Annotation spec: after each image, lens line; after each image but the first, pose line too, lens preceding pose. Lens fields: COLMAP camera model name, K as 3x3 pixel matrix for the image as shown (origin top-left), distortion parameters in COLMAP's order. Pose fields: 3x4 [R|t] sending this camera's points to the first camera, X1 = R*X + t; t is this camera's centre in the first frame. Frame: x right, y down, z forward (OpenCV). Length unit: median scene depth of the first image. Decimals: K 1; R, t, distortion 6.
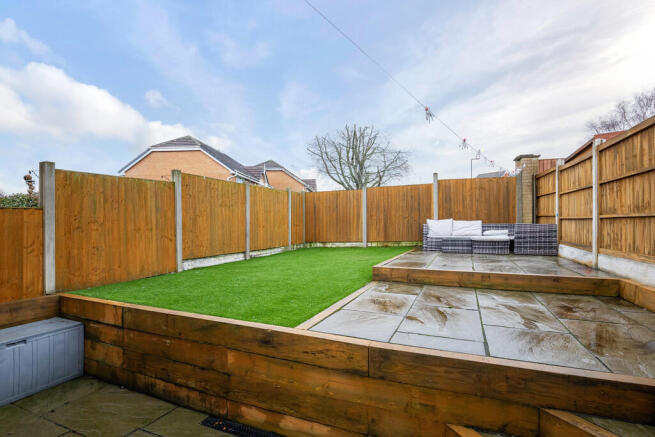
lens RADIAL K [[324.2, 0, 327.0], [0, 324.2, 225.2], [0, 0, 1]] dist [-0.042027, 0.000222]
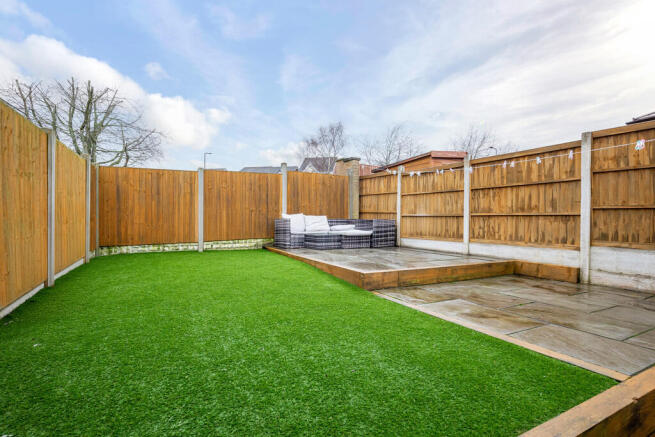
lens RADIAL K [[324.2, 0, 327.0], [0, 324.2, 225.2], [0, 0, 1]] dist [-0.042027, 0.000222]
pose [[0.636431, -0.008089, 0.771291, -0.314541], [-0.005175, 0.999878, 0.014756, 0.000298], [-0.771316, -0.013382, 0.636312, 0.355584]]
